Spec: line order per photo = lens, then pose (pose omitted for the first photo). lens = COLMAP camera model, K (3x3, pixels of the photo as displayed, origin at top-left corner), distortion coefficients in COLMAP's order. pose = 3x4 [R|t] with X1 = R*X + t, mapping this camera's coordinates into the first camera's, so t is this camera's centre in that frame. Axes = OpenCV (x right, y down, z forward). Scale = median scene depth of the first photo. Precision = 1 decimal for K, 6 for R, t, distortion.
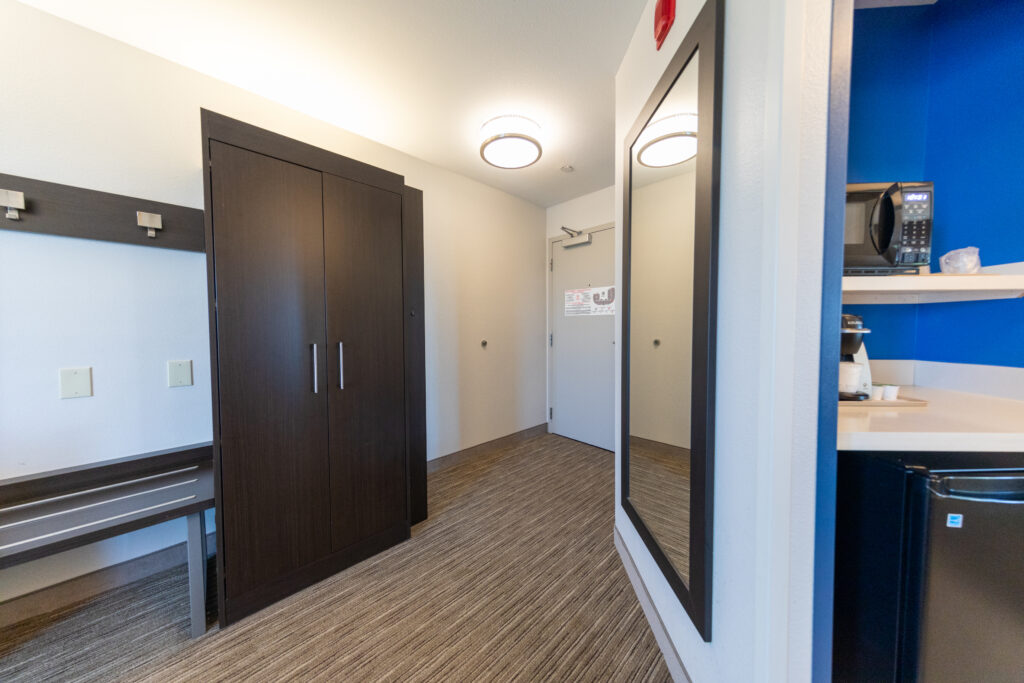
lens RADIAL K [[322.0, 0, 512.0], [0, 322.0, 343.4], [0, 0, 1]] dist [0.004247, -0.000442]
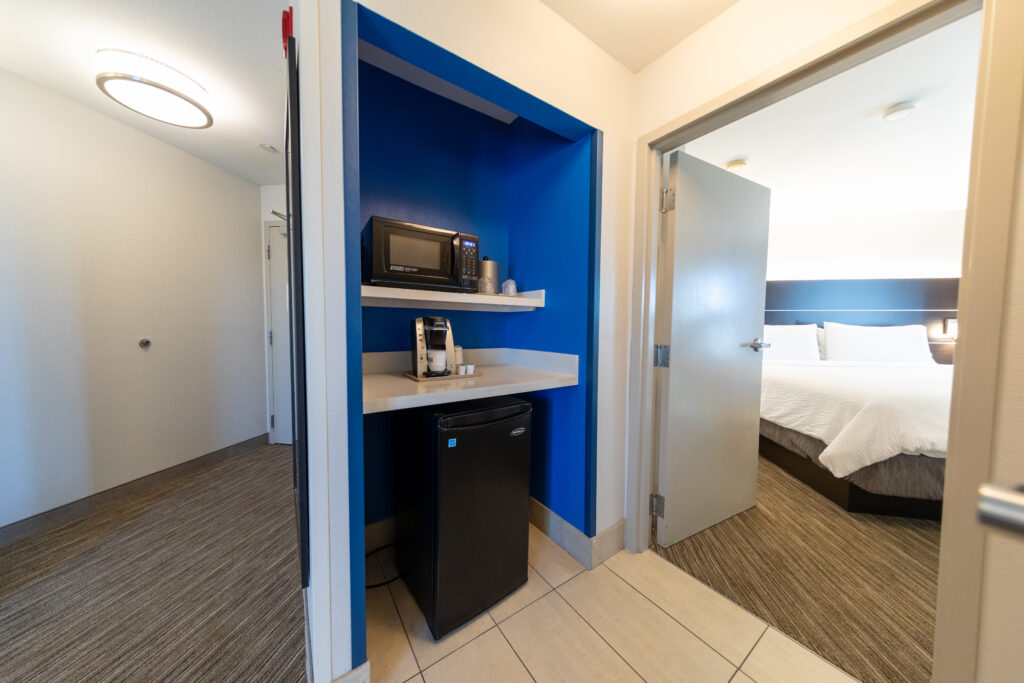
lens RADIAL K [[322.0, 0, 521.6], [0, 322.0, 342.8], [0, 0, 1]] dist [0.004247, -0.000442]
pose [[0.800864, -0.021136, 0.598473, 0.233018], [0.017591, 0.999776, 0.011769, 0.006753], [-0.598587, 0.001102, 0.801057, -0.187677]]
